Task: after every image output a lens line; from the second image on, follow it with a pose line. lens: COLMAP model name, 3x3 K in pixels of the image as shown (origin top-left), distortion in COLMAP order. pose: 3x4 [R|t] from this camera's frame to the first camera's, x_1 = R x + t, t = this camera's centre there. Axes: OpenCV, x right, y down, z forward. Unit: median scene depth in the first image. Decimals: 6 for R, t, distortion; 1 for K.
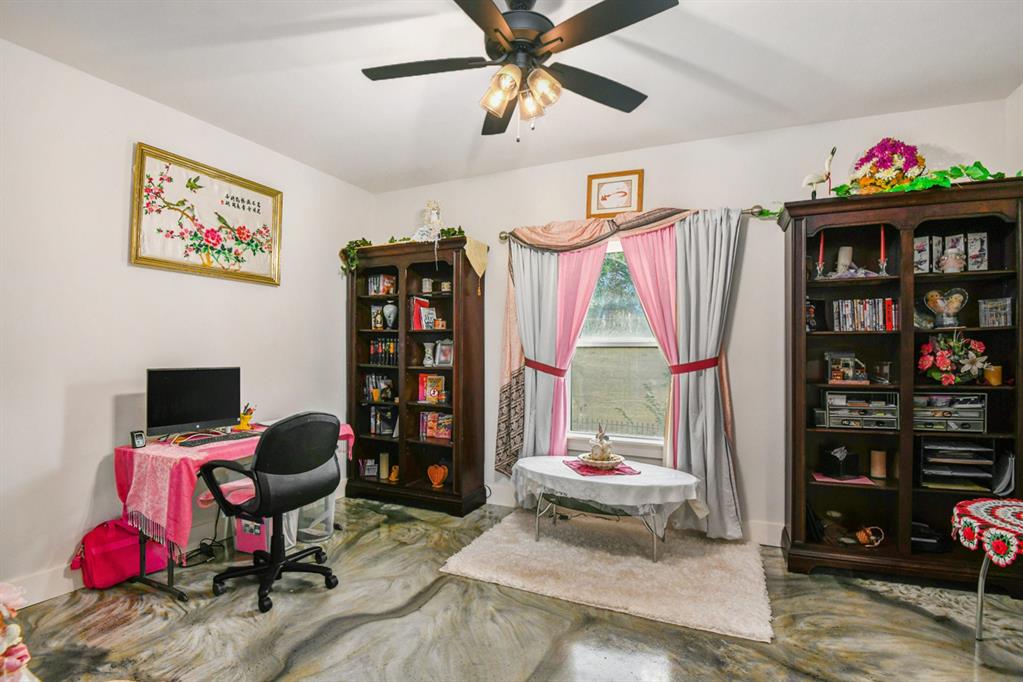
lens RADIAL K [[486.5, 0, 505.3], [0, 486.5, 338.0], [0, 0, 1]] dist [-0.034056, -0.003668]
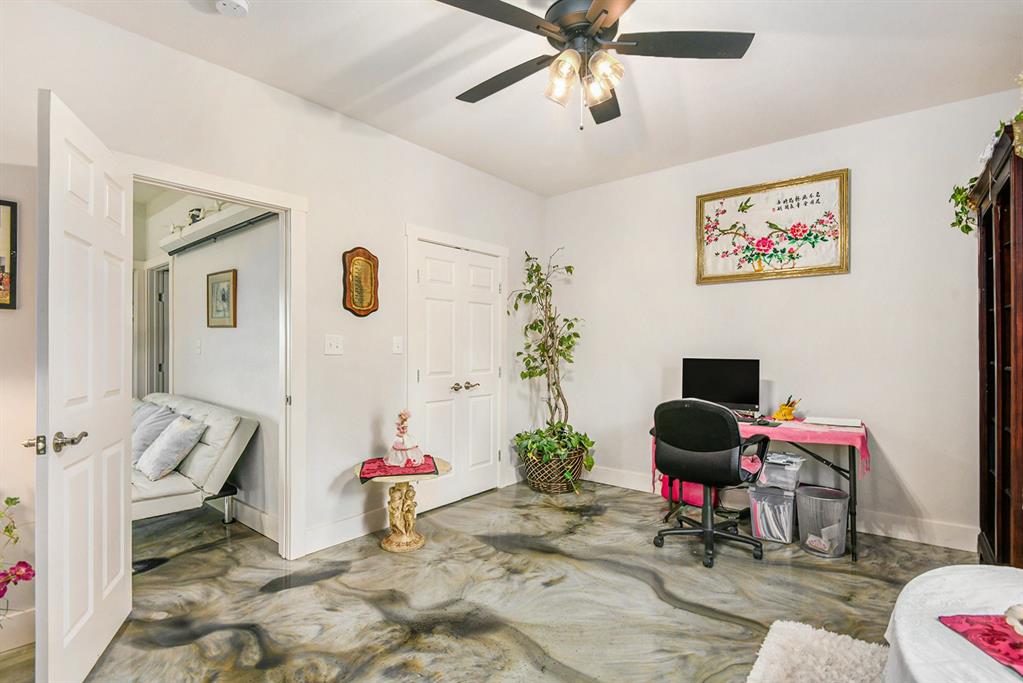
lens RADIAL K [[486.5, 0, 511.9], [0, 486.5, 341.5], [0, 0, 1]] dist [-0.034056, -0.003668]
pose [[-0.229533, -0.020616, -0.973083, 0.640365], [0.029077, 0.999184, -0.028028, 0.033036], [0.972866, -0.034728, -0.228746, 0.689713]]
